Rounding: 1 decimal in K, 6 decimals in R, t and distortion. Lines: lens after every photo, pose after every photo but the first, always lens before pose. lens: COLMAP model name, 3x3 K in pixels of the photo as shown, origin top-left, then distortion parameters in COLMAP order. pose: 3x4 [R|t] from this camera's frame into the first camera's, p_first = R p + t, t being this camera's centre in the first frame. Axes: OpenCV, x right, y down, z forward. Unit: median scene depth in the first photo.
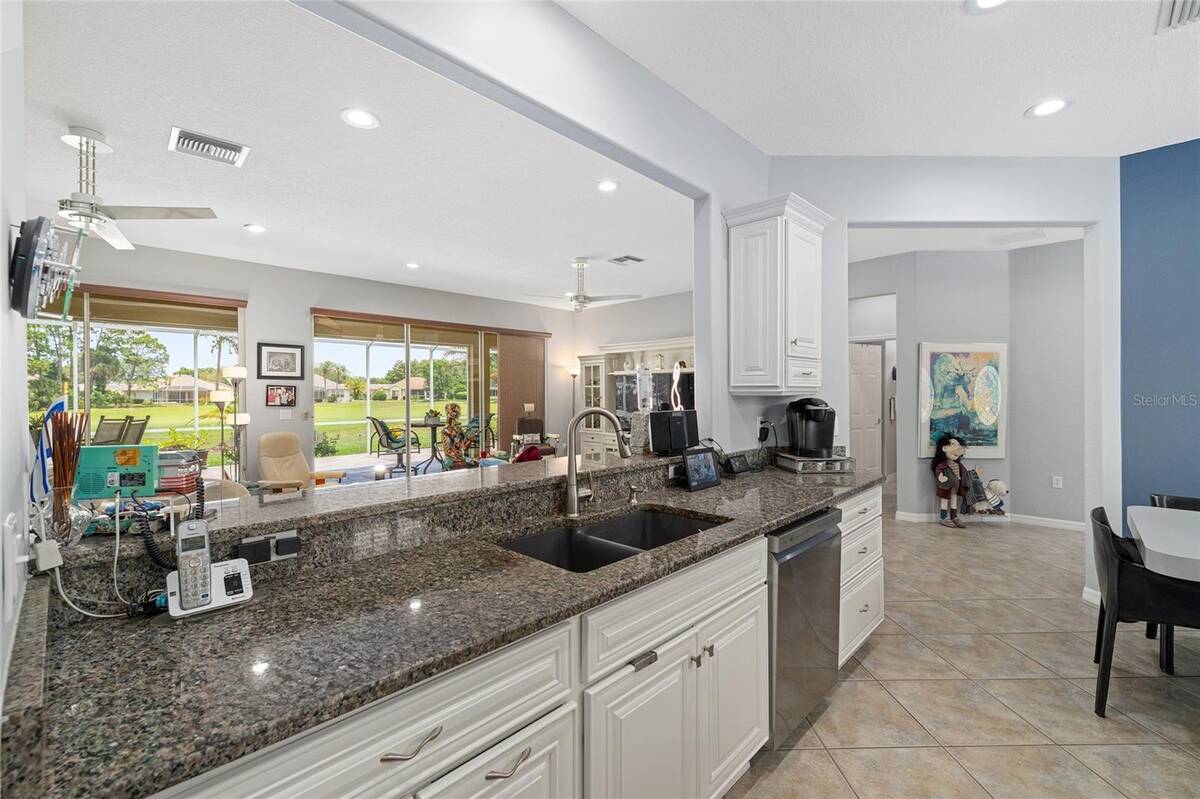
lens RADIAL K [[508.2, 0, 599.4], [0, 508.2, 396.0], [0, 0, 1]] dist [-0.000857, 0.000122]
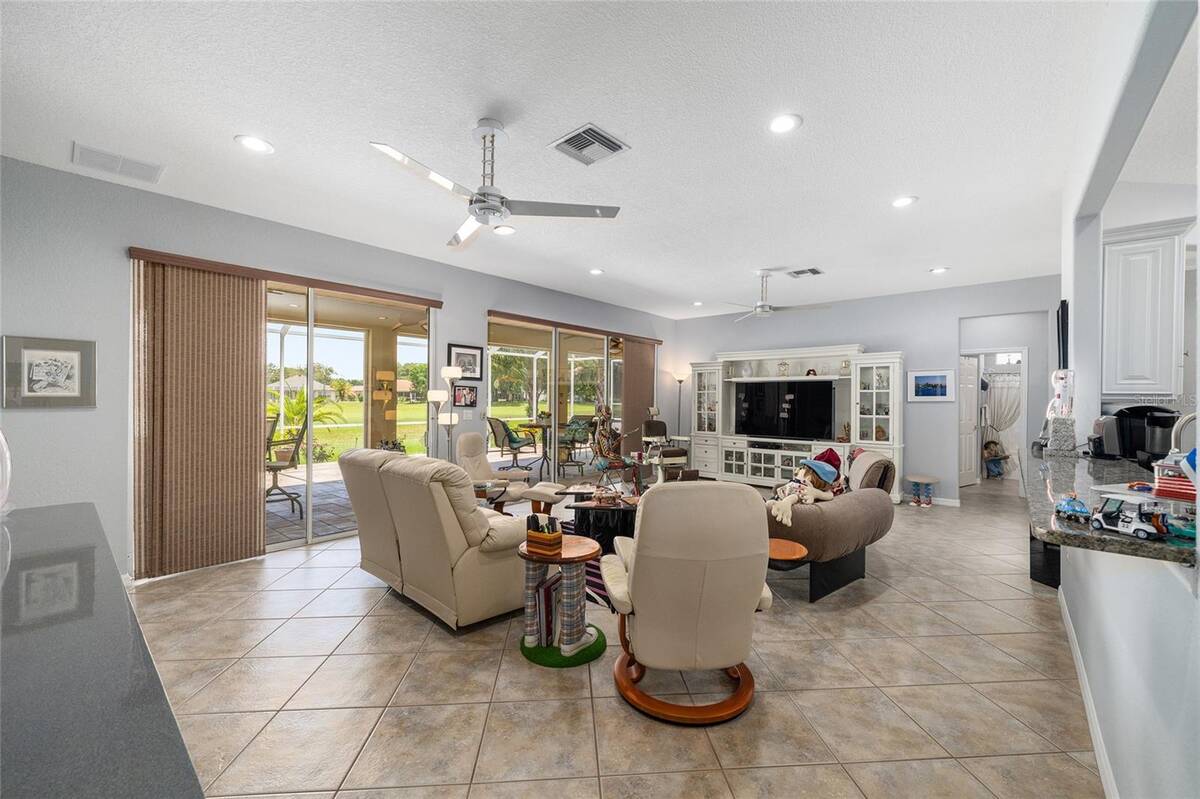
lens RADIAL K [[475.1, 0, 602.1], [0, 475.1, 397.9], [0, 0, 1]] dist [-0.001823, -0.000124]
pose [[0.997933, 0.014378, 0.062638, -0.411507], [-0.014008, 0.999882, -0.006353, 0.004950], [-0.062722, 0.005463, 0.998016, 0.037643]]
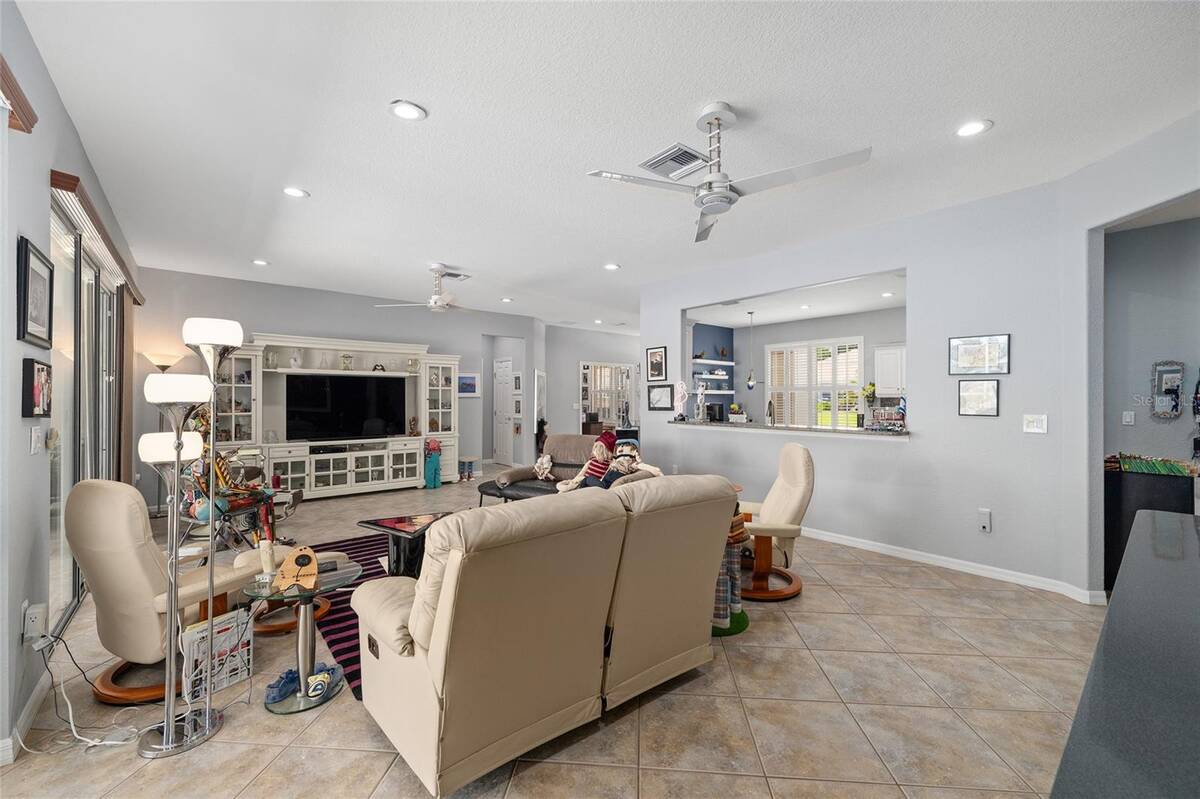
lens RADIAL K [[475.1, 0, 601.9], [0, 475.1, 397.5], [0, 0, 1]] dist [-0.001823, -0.000124]
pose [[0.096138, 0.006922, 0.995344, -0.948571], [0.003233, 0.999968, -0.007266, 0.009292], [-0.995363, 0.003916, 0.096112, 0.577533]]
